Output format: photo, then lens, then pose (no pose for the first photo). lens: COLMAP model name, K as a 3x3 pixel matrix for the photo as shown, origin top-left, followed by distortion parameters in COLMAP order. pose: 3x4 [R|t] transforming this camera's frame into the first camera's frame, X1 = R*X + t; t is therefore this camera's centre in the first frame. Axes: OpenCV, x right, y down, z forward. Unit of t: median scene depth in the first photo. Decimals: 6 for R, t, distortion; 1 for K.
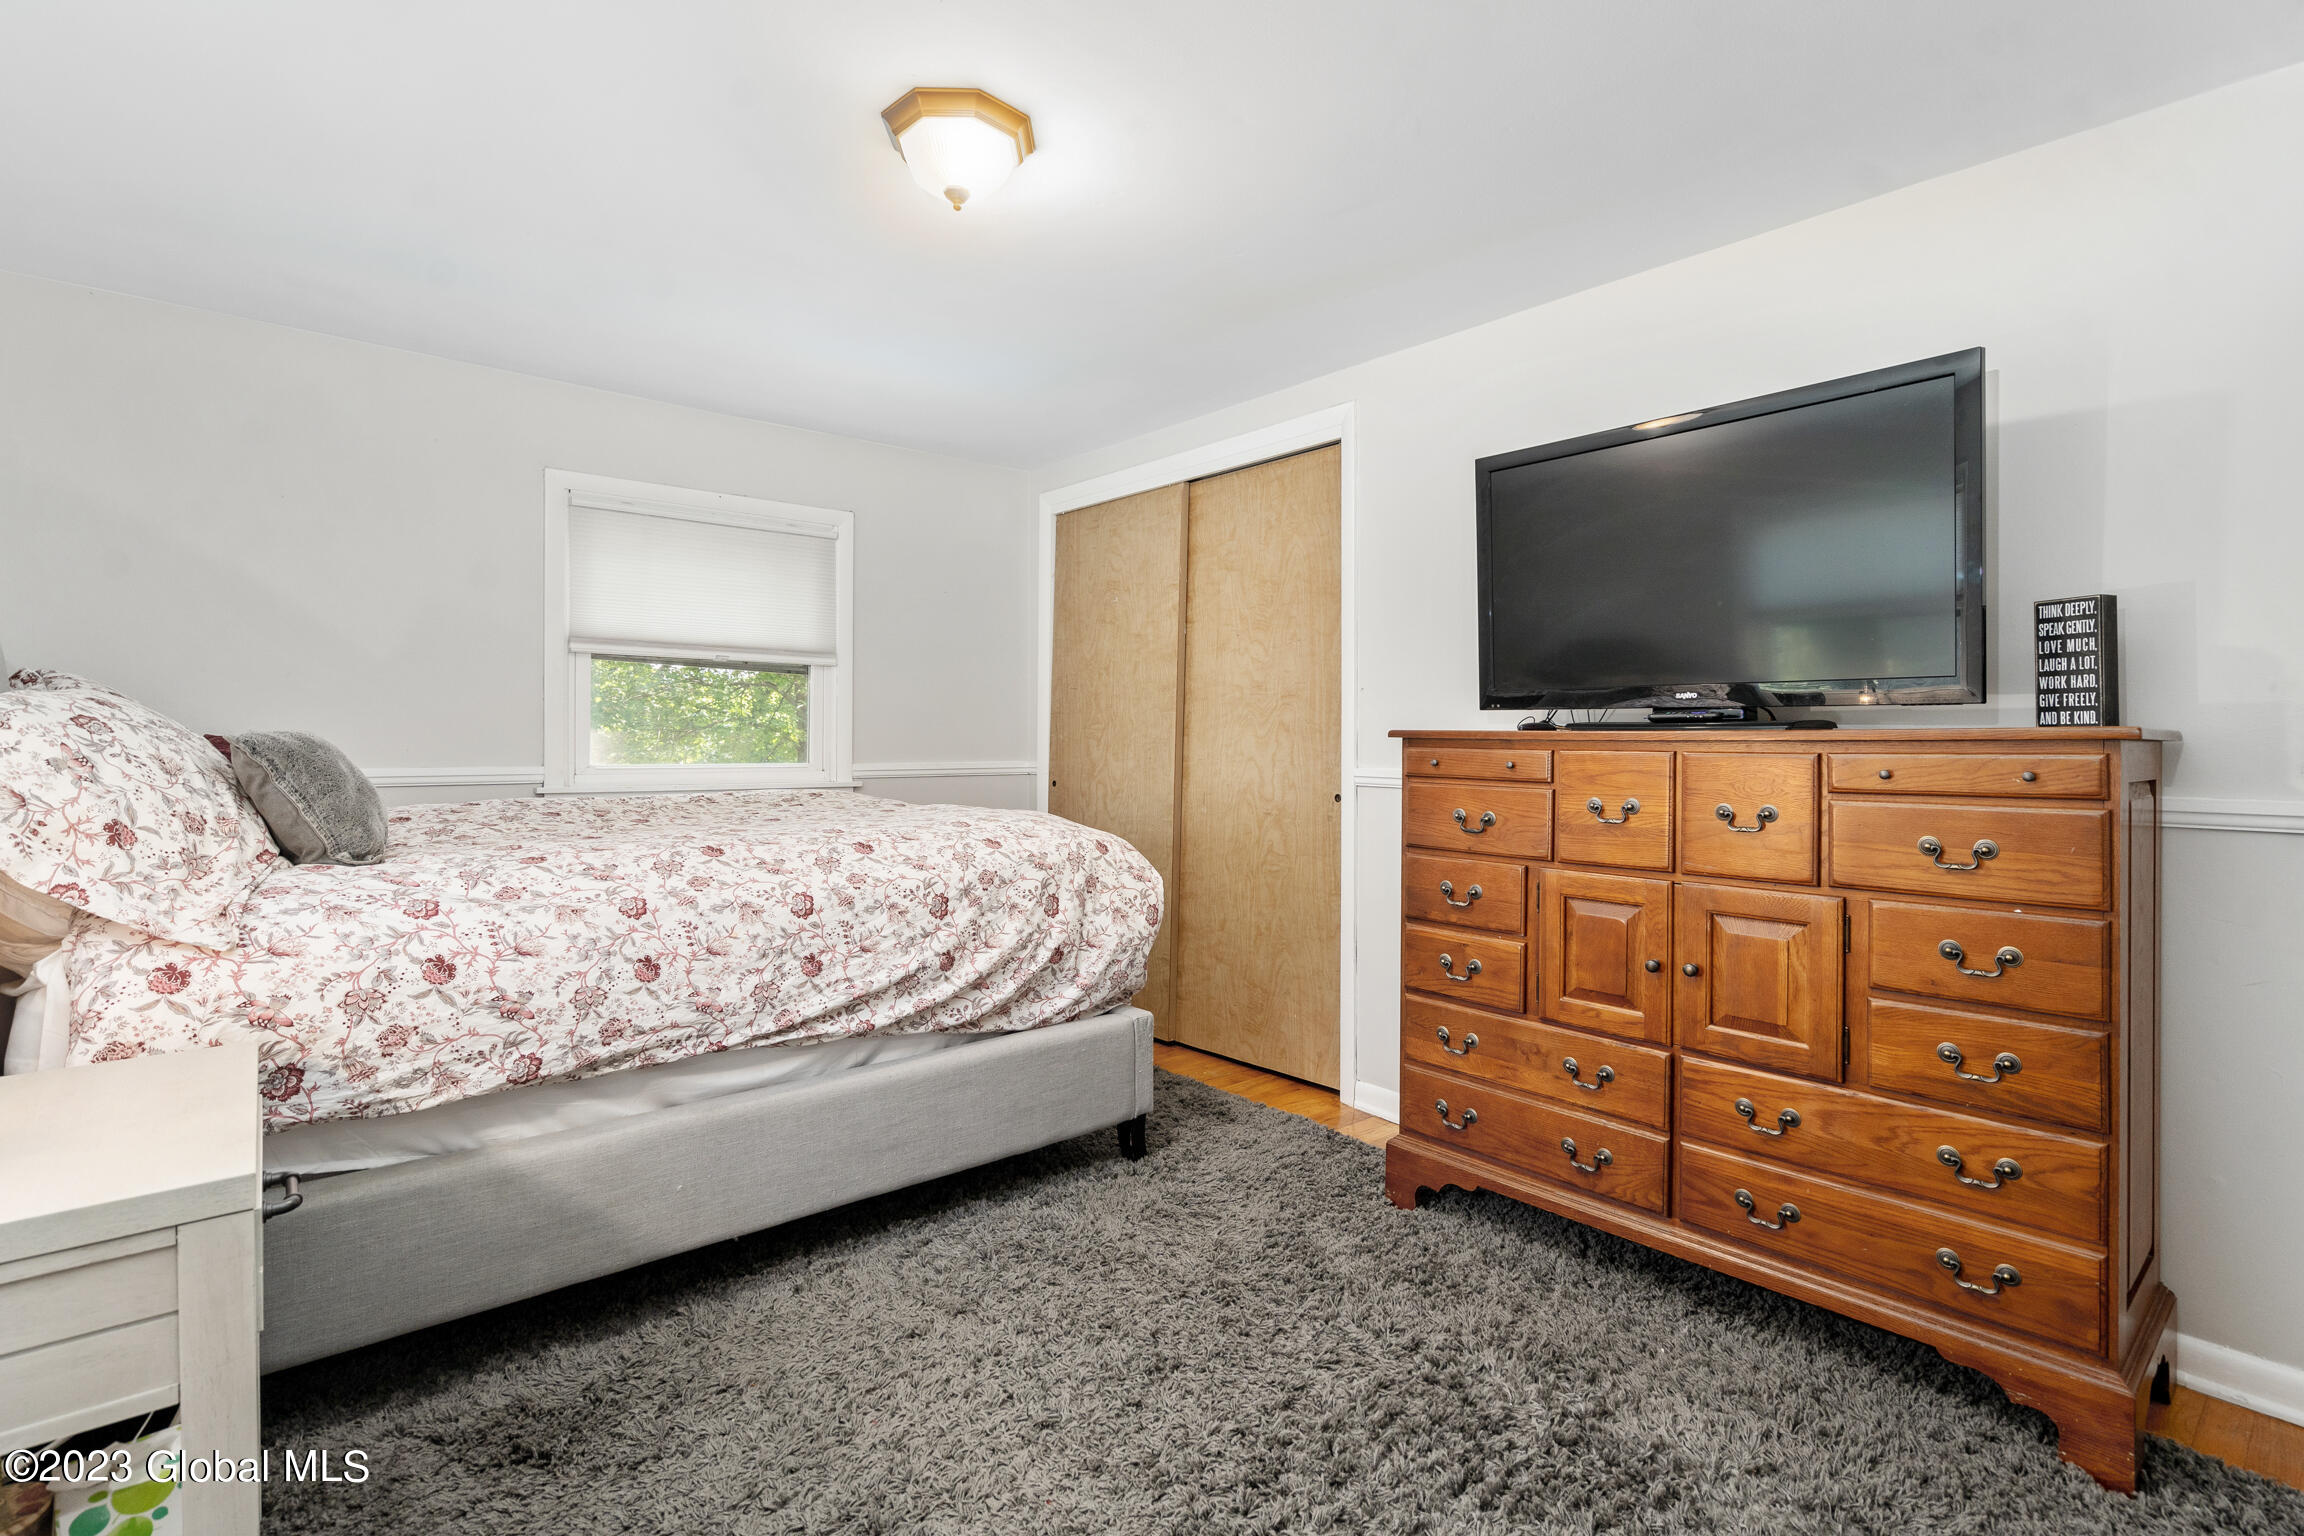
lens RADIAL K [[1077.3, 0, 1152.0], [0, 1077.3, 768.0], [0, 0, 1]] dist [-0.020641, 0.010840]
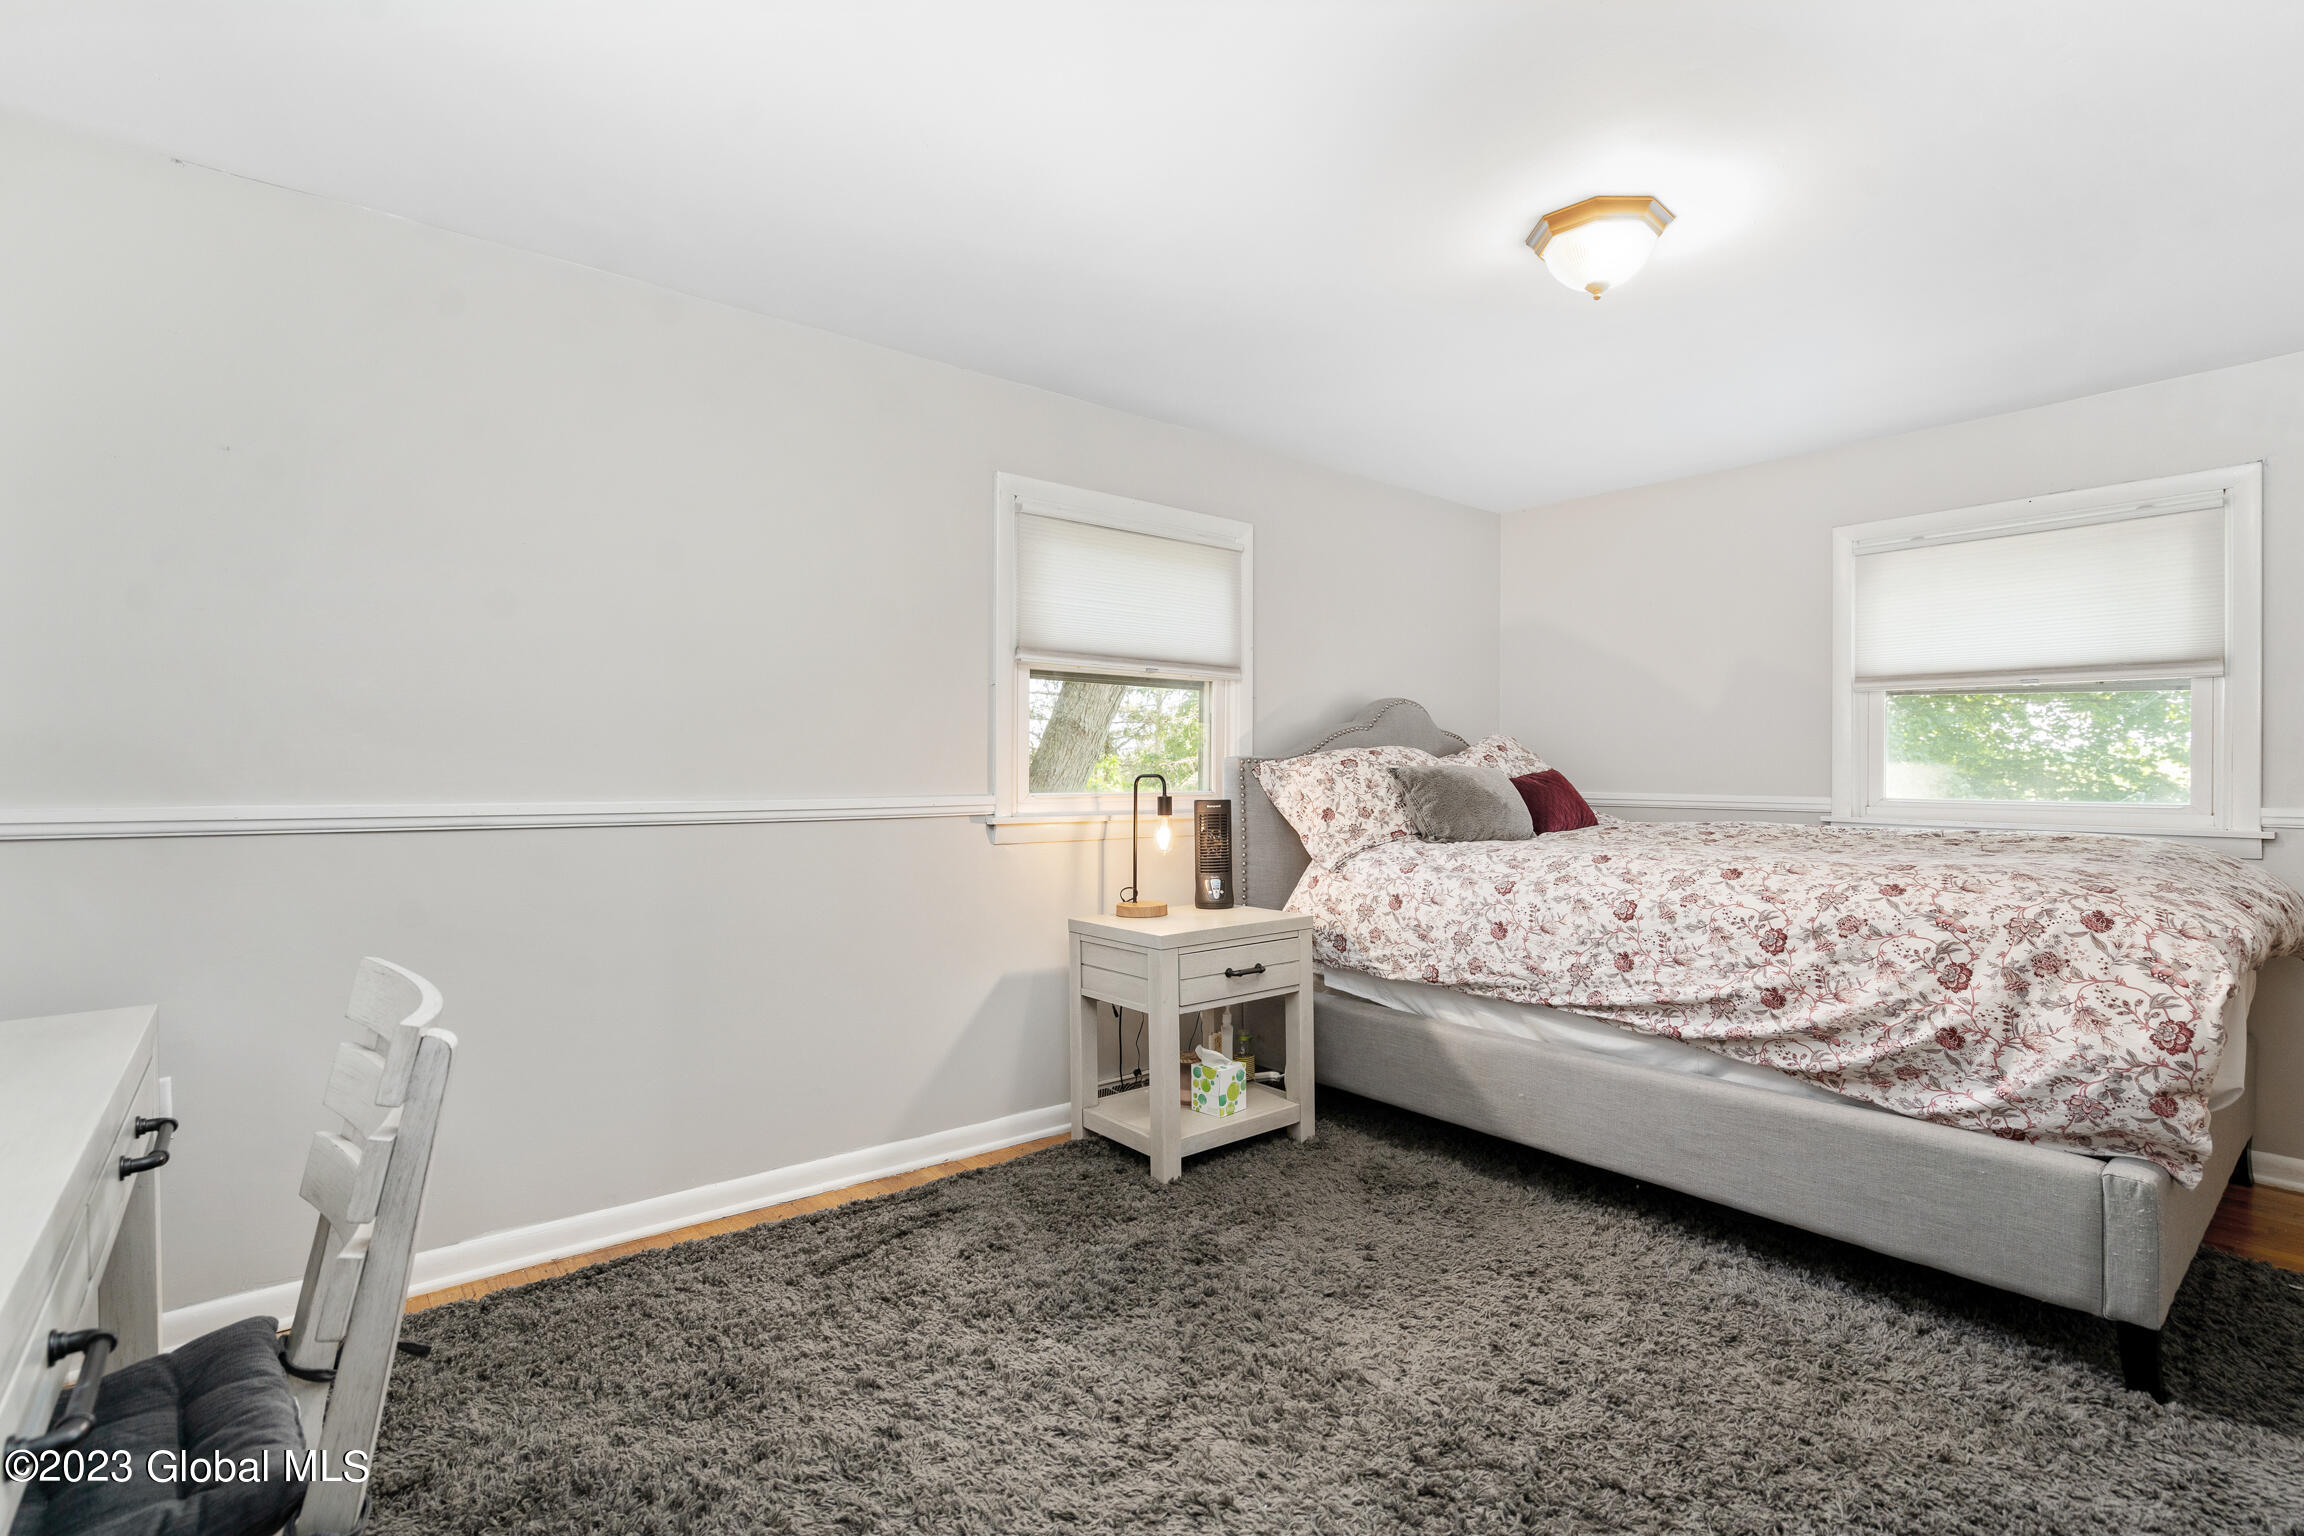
lens RADIAL K [[1077.3, 0, 1152.0], [0, 1077.3, 768.0], [0, 0, 1]] dist [-0.020641, 0.010840]
pose [[-0.027099, -0.006014, -0.999615, 0.821101], [-0.028839, 0.999570, -0.005232, -0.007941], [0.999217, 0.028686, -0.027260, 0.472764]]
